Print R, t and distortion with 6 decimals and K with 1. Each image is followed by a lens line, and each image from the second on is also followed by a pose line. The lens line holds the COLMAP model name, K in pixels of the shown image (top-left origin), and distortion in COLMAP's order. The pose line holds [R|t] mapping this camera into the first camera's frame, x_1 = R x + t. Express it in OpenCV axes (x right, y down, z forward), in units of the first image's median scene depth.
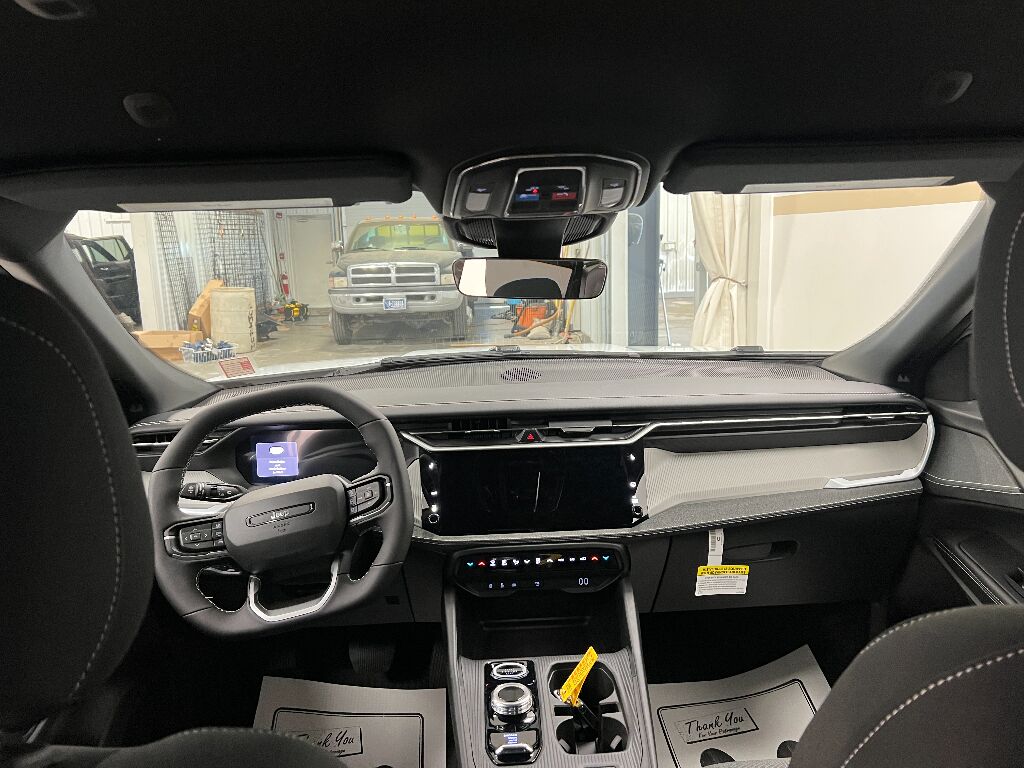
lens RADIAL K [[773.6, 0, 513.8], [0, 773.6, 399.9], [0, 0, 1]] dist [0.077541, -0.102083]
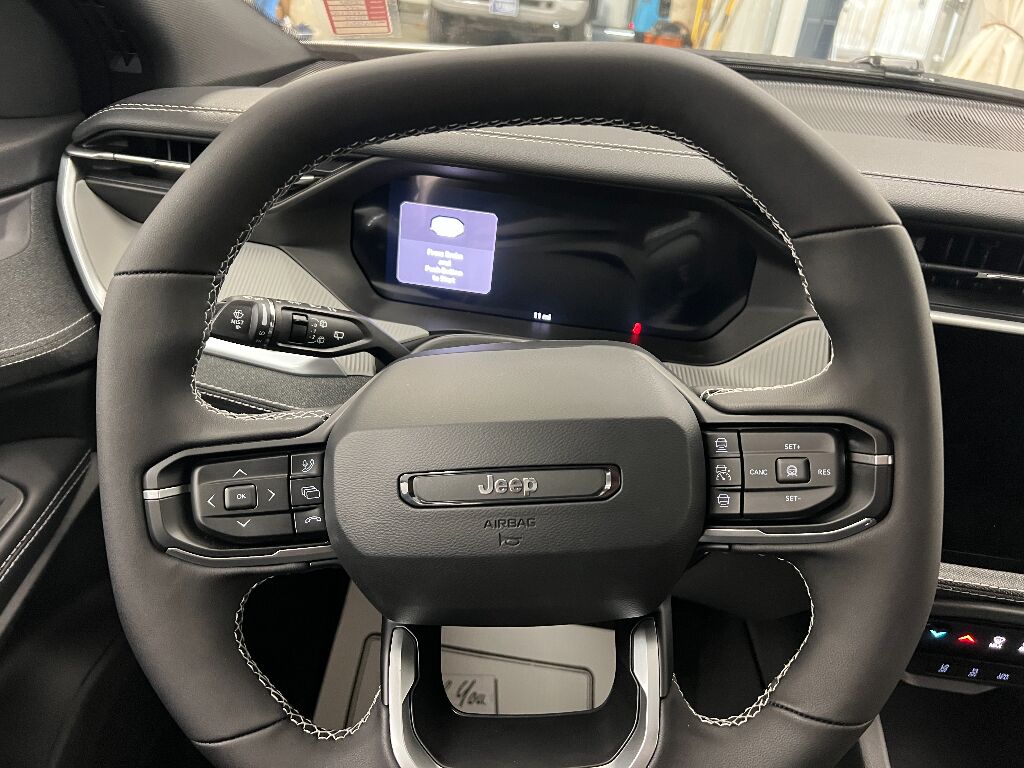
lens RADIAL K [[773.6, 0, 513.8], [0, 773.6, 399.9], [0, 0, 1]] dist [0.077541, -0.102083]
pose [[0.982716, 0.179315, -0.045989, -0.279440], [-0.155702, 0.935019, 0.318585, 0.016359], [0.100128, -0.305918, 0.946778, 0.696412]]
